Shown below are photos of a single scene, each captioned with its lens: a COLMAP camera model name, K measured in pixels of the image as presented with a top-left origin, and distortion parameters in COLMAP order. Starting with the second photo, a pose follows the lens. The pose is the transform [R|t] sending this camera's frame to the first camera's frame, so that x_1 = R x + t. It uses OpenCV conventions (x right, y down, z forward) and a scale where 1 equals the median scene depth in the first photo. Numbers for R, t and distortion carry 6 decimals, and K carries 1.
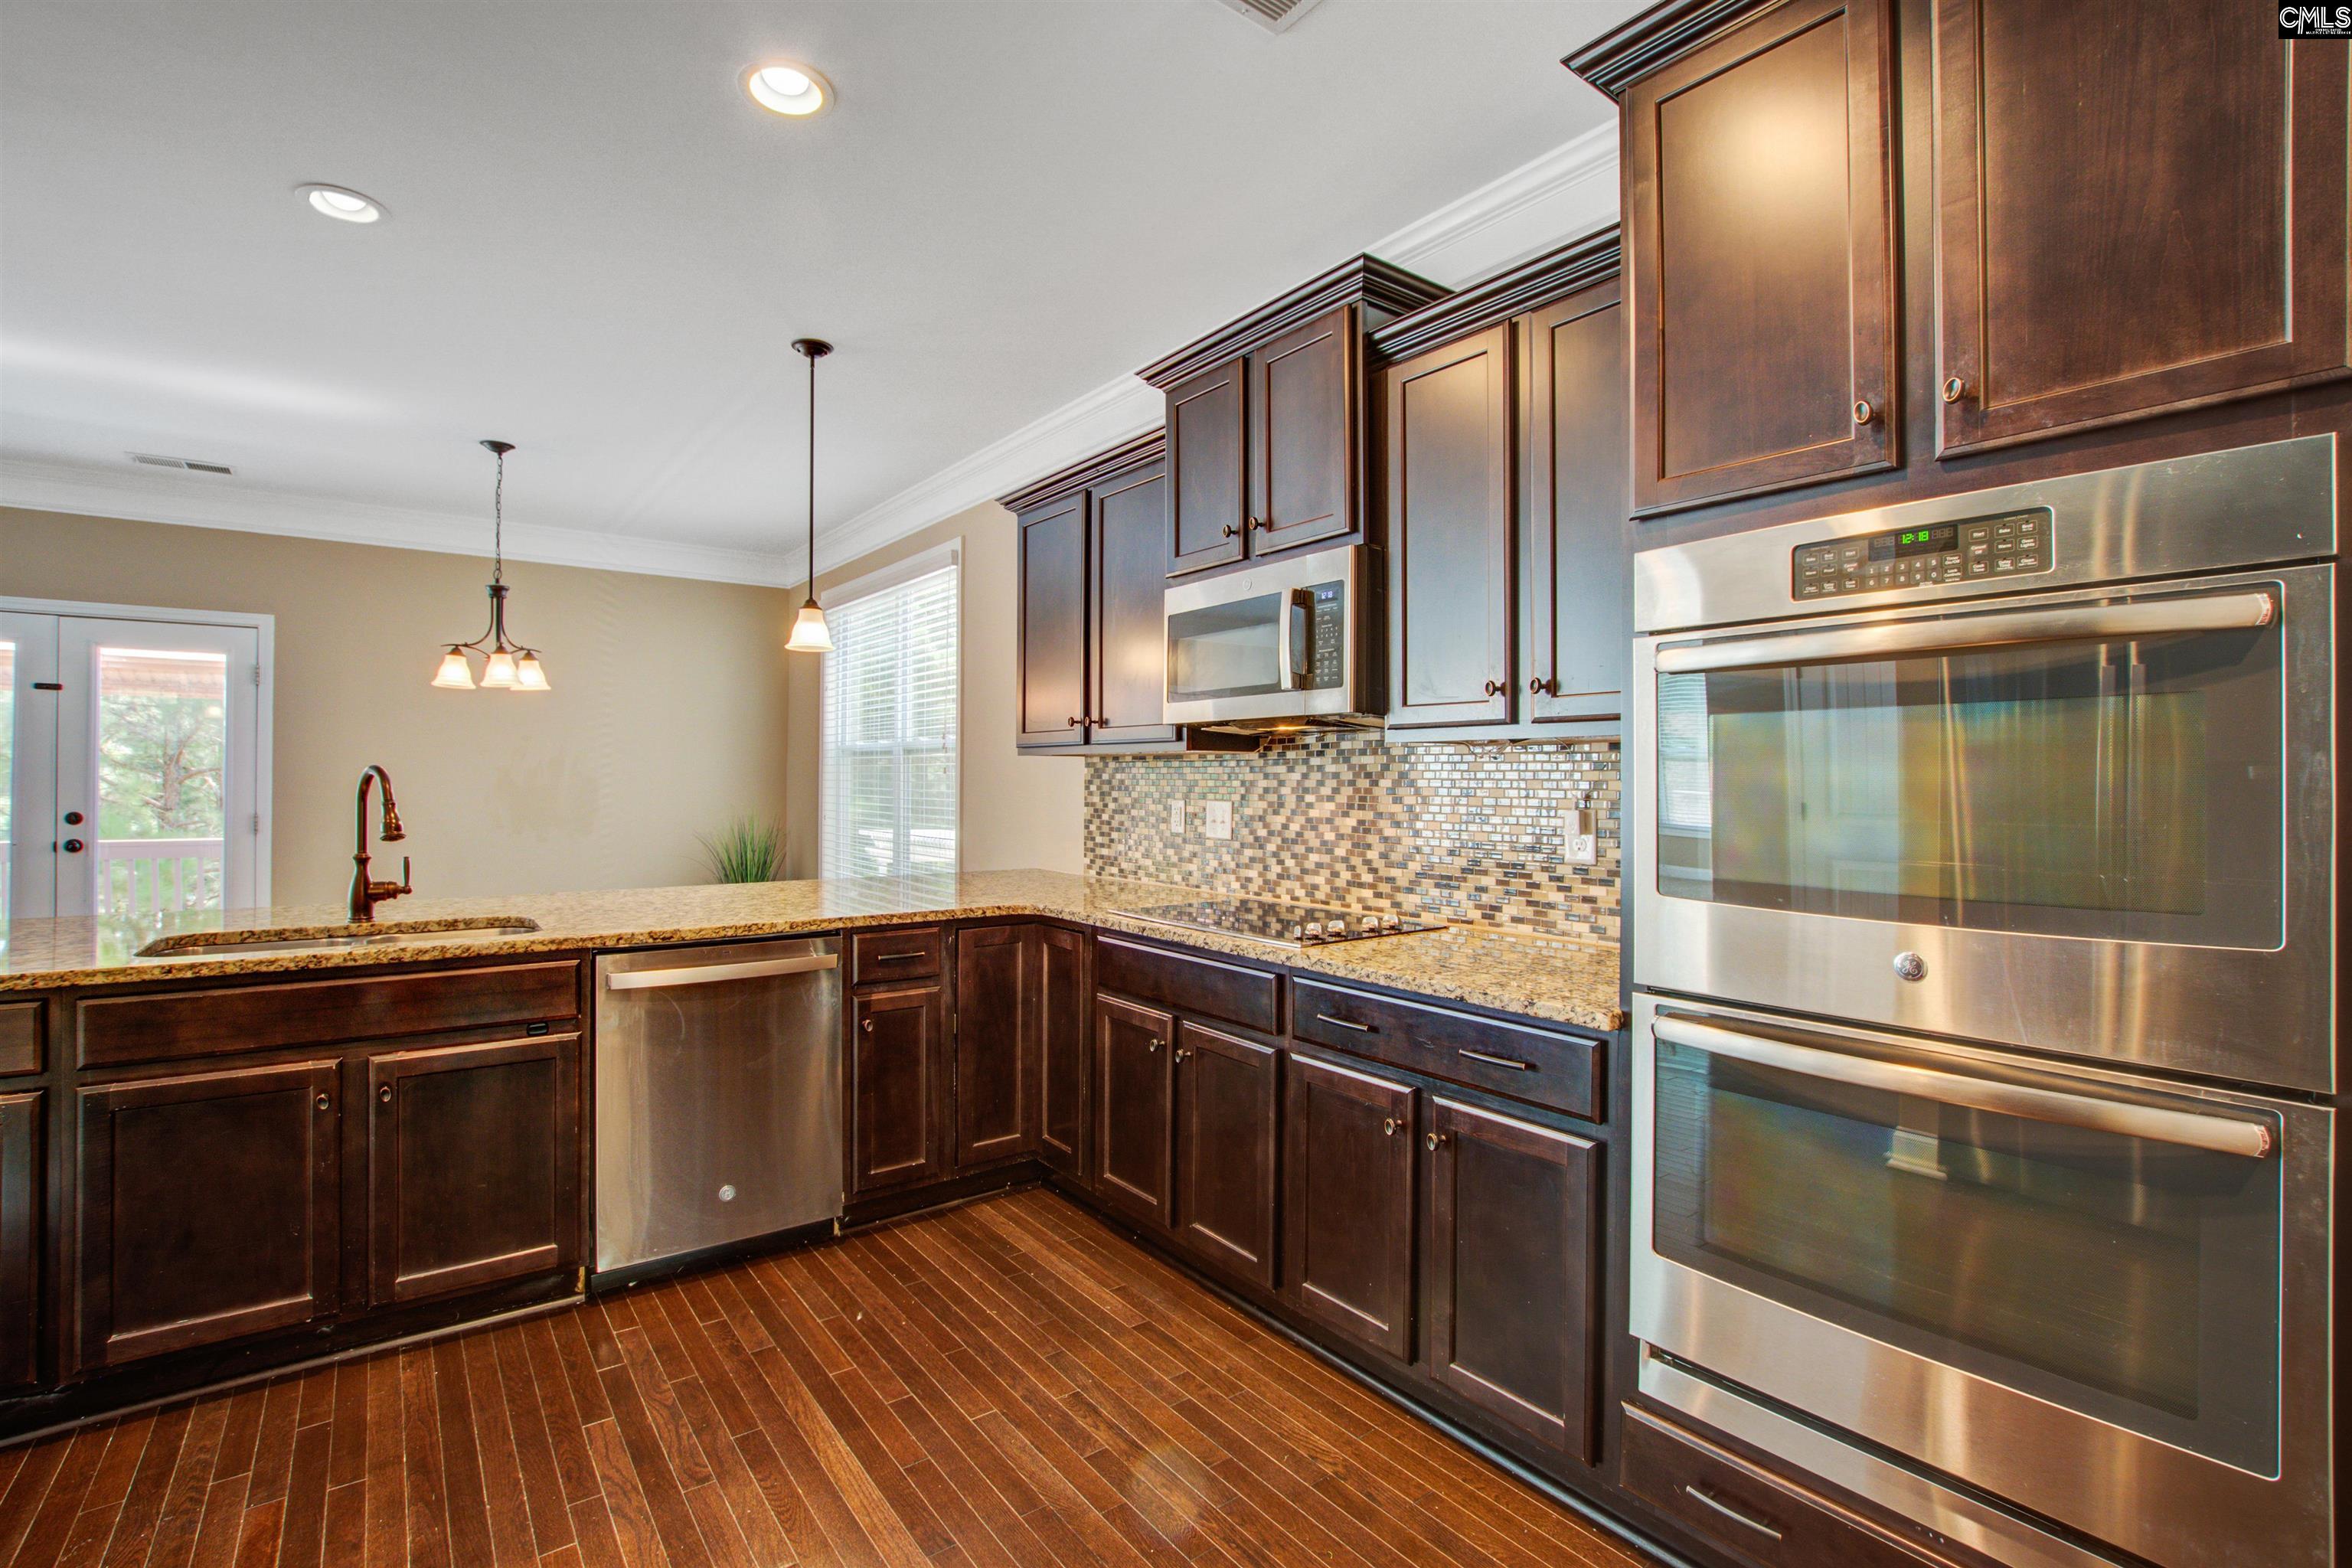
lens RADIAL K [[1045.2, 0, 1165.3], [0, 1045.2, 773.1], [0, 0, 1]] dist [-0.027724, 0.006057]
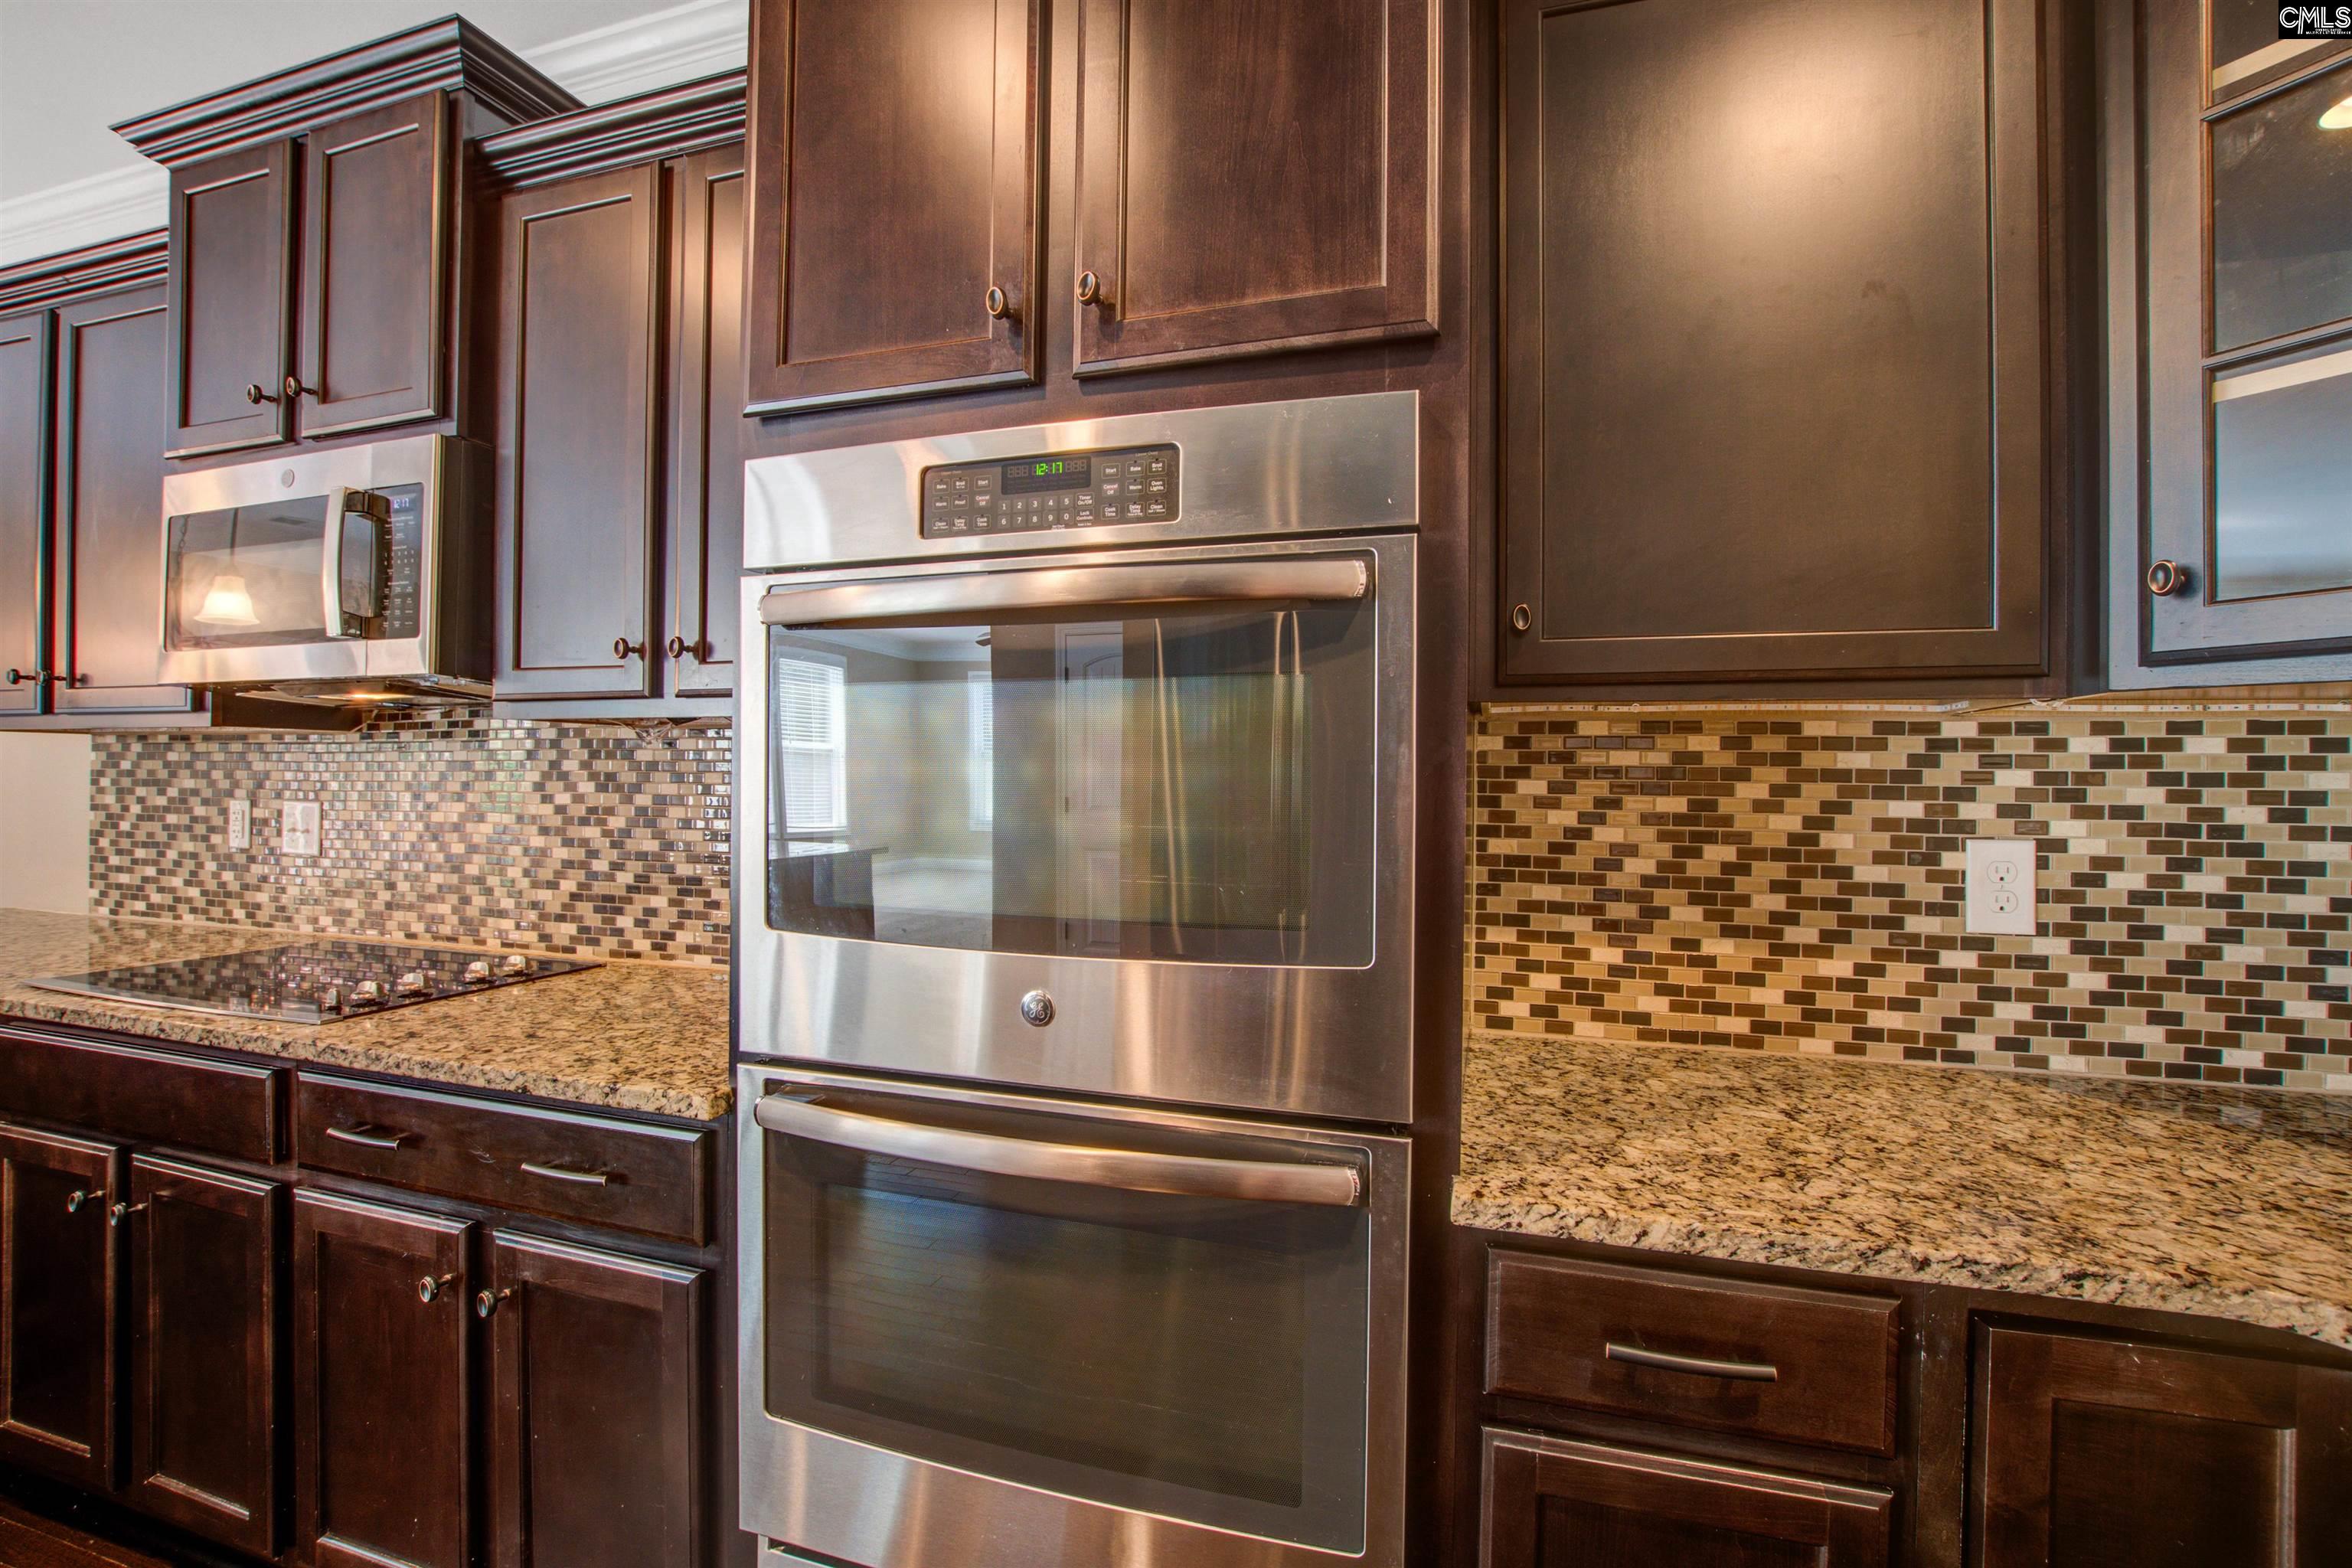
lens RADIAL K [[1045.2, 0, 1168.6], [0, 1045.2, 775.3], [0, 0, 1]] dist [-0.027724, 0.006057]
pose [[0.813579, 0.003046, 0.581446, 0.201826], [-0.007969, 0.999951, 0.005912, 0.001500], [-0.581399, -0.009444, 0.813564, 0.174252]]
